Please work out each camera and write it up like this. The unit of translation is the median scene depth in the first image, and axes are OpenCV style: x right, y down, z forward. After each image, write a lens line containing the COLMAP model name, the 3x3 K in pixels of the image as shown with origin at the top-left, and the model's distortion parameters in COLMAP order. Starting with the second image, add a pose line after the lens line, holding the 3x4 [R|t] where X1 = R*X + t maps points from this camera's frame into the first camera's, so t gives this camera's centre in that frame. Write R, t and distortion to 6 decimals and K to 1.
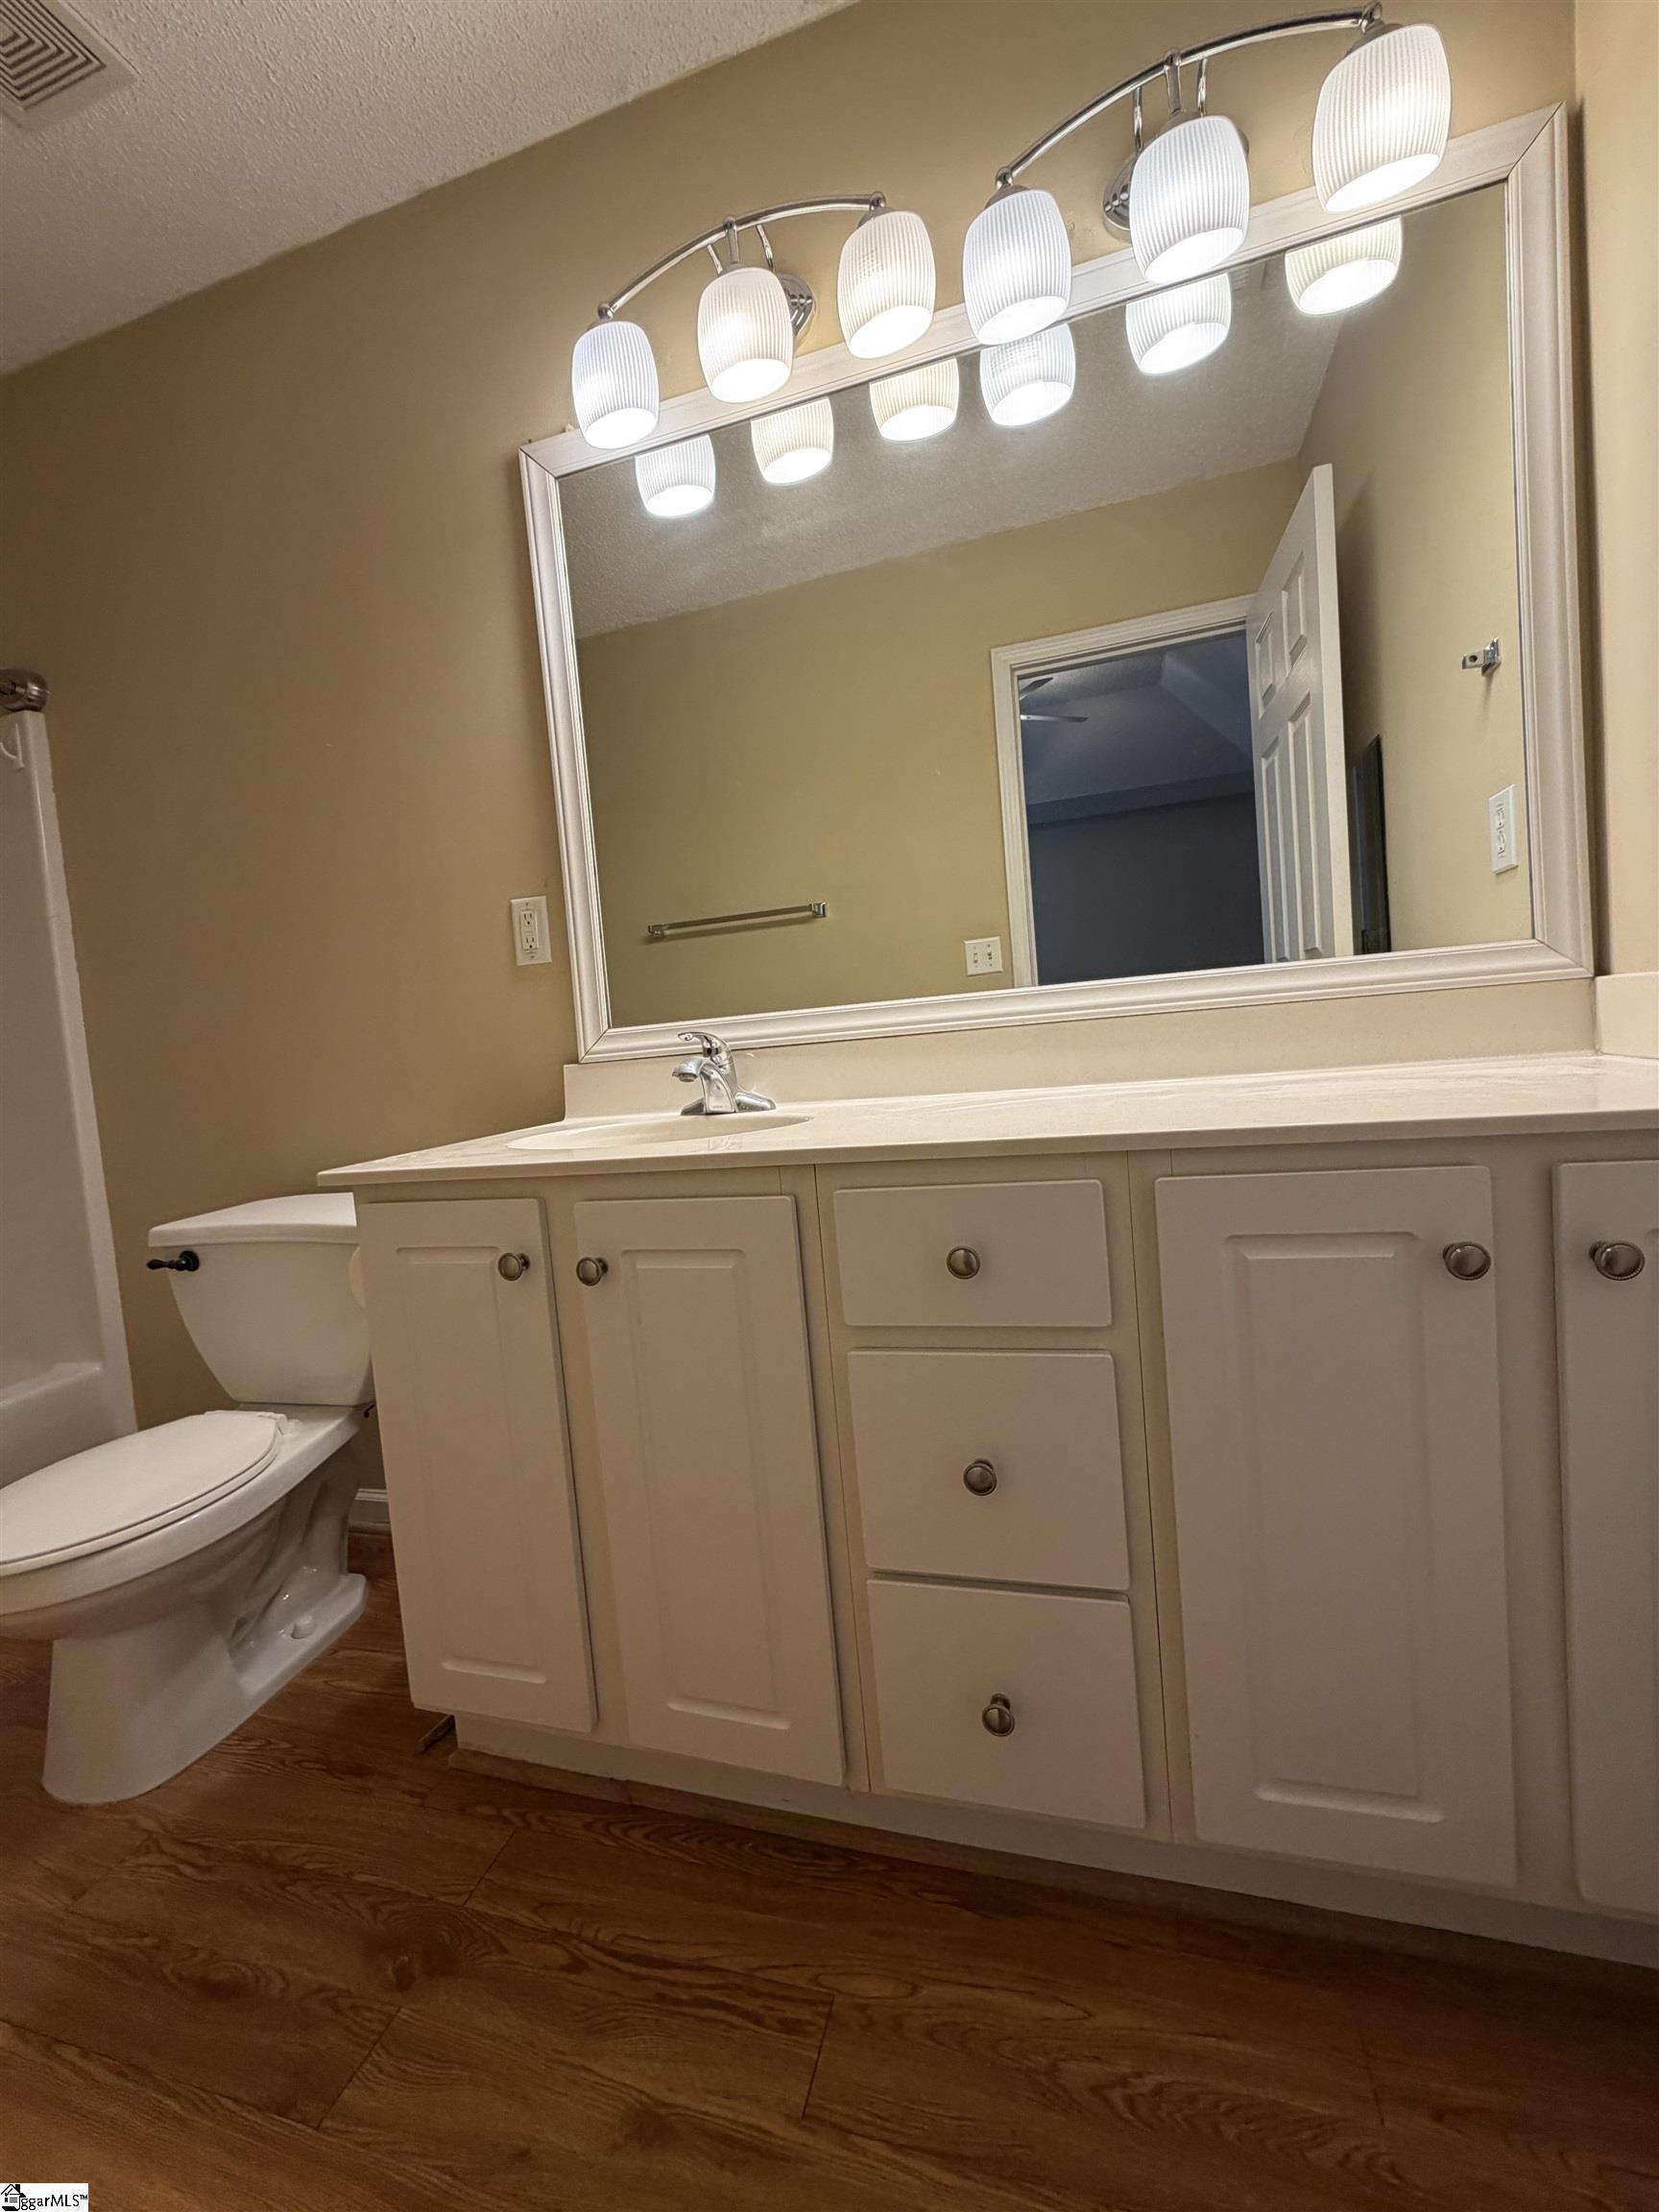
lens RADIAL K [[881.4, 0, 829.7], [0, 881.4, 1105.2], [0, 0, 1]] dist [0.000493, 0.000101]
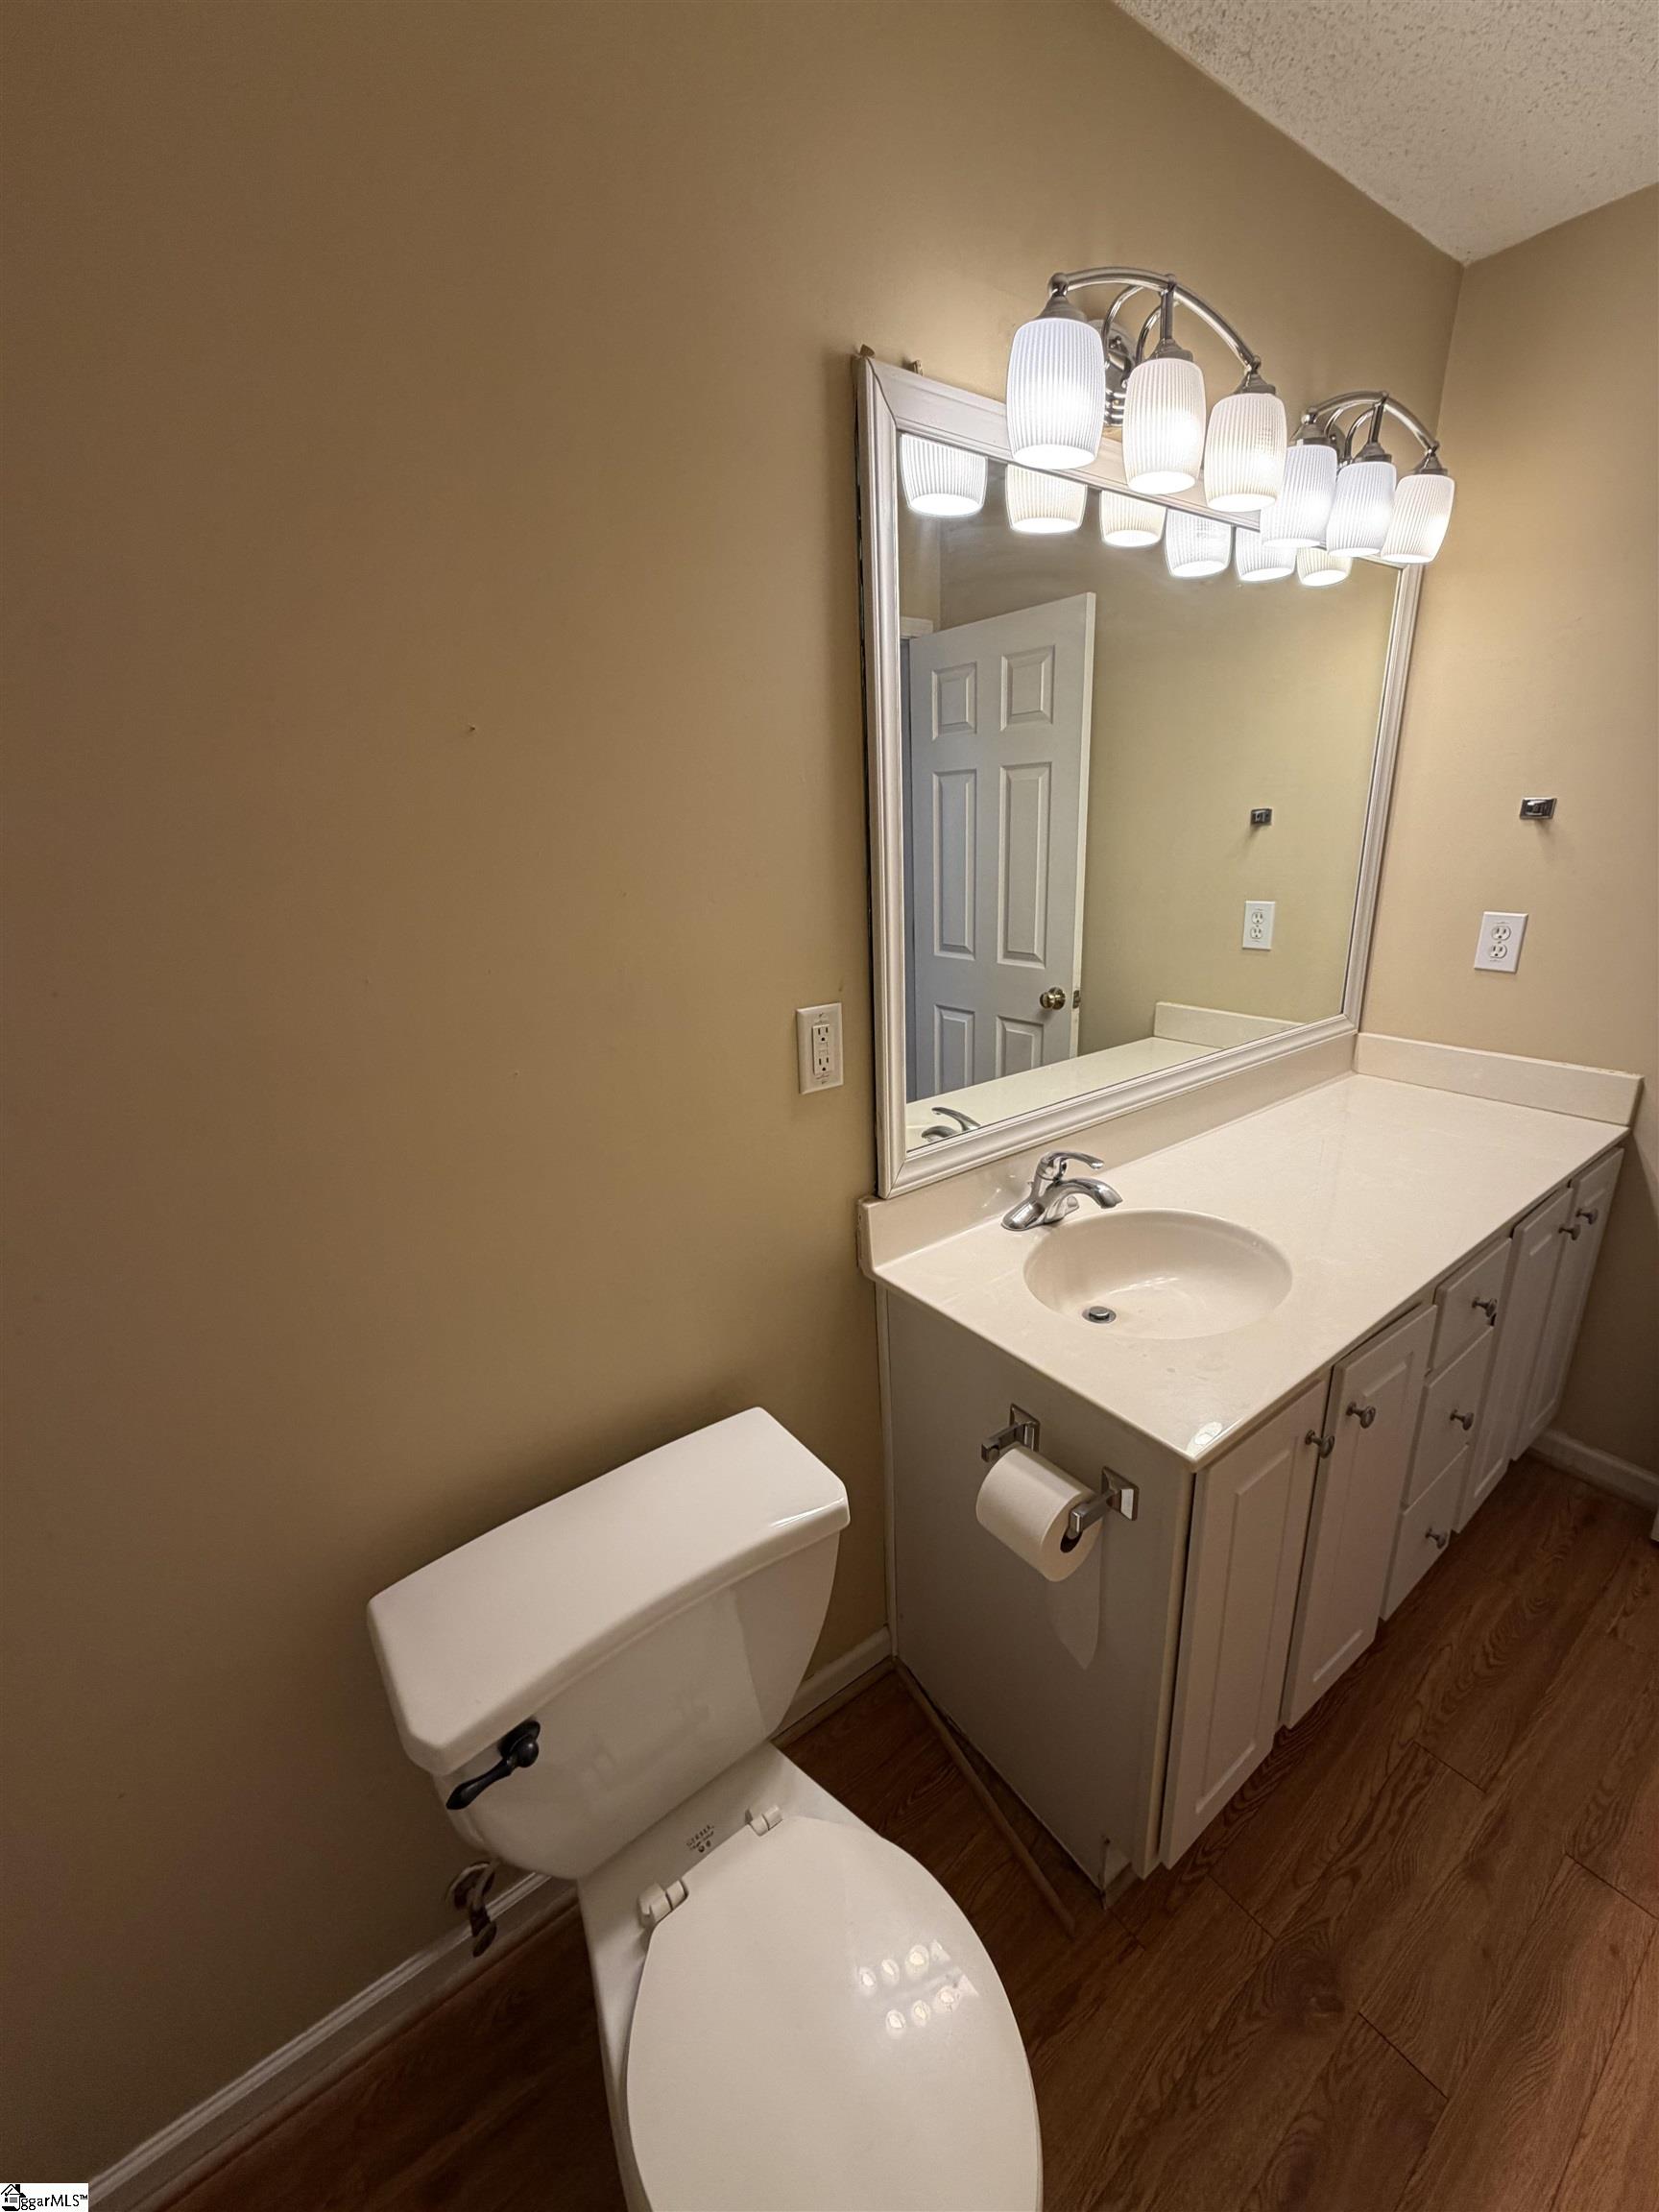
lens RADIAL K [[881.4, 0, 825.0], [0, 881.4, 1103.1], [0, 0, 1]] dist [0.000493, 0.000101]
pose [[0.597458, -0.186397, 0.779936, -1.578193], [0.043598, 0.978722, 0.200507, -0.510543], [-0.800714, -0.085791, 0.592871, 0.908880]]
